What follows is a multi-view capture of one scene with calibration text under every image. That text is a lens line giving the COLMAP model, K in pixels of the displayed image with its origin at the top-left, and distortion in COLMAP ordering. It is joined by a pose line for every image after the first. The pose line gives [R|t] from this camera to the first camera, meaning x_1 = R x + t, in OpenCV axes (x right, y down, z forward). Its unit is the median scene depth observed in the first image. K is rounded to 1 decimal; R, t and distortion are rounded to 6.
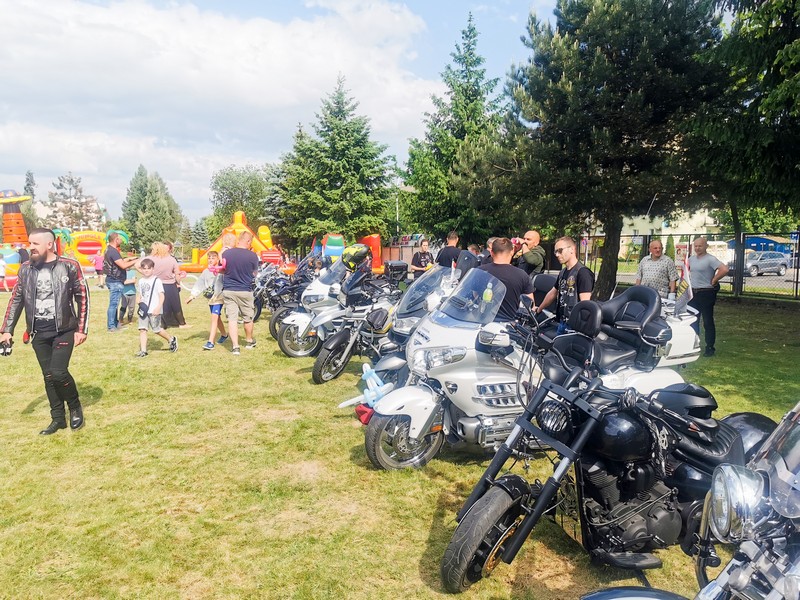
lens RADIAL K [[621.5, 0, 400.0], [0, 621.5, 300.0], [0, 0, 1]] dist [0.048790, -0.061409]
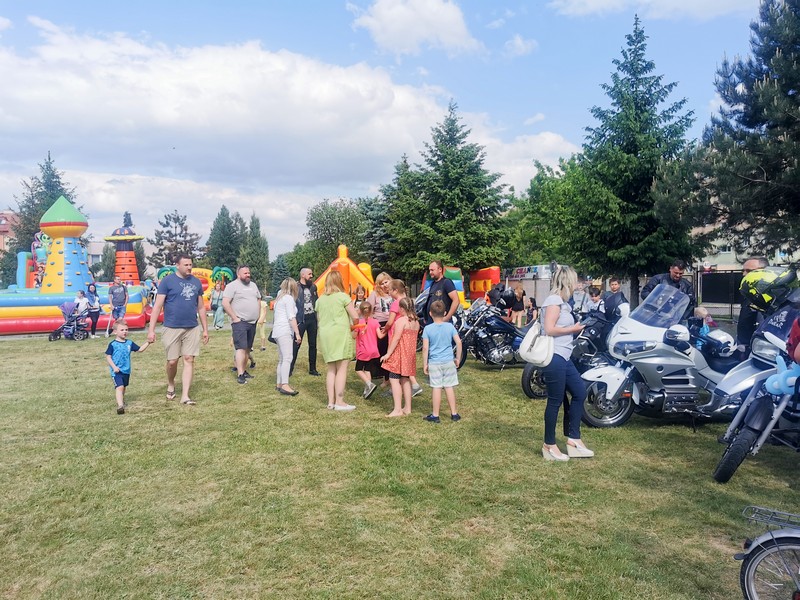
lens RADIAL K [[621.5, 0, 400.0], [0, 621.5, 300.0], [0, 0, 1]] dist [0.048790, -0.061409]
pose [[0.995185, -0.010497, -0.097454, -0.086807], [0.004969, 0.998374, -0.056792, -0.004095], [0.097891, 0.056035, 0.993618, 0.064786]]
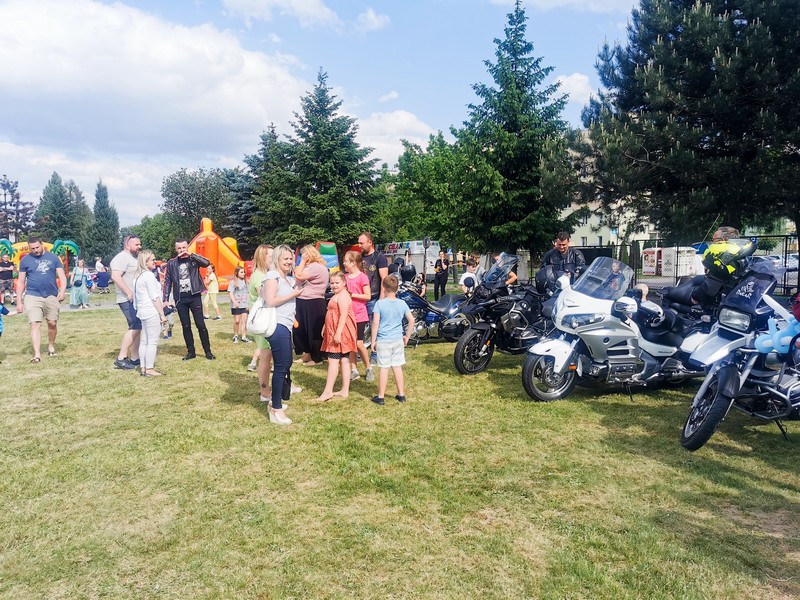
lens RADIAL K [[617.8, 0, 400.0], [0, 617.8, 300.0], [0, 0, 1]] dist [0.089286, -0.137753]
pose [[0.990963, -0.022874, 0.132173, -0.114157], [0.025021, 0.999580, -0.014605, -0.004911], [-0.131784, 0.017780, 0.991119, 0.080165]]
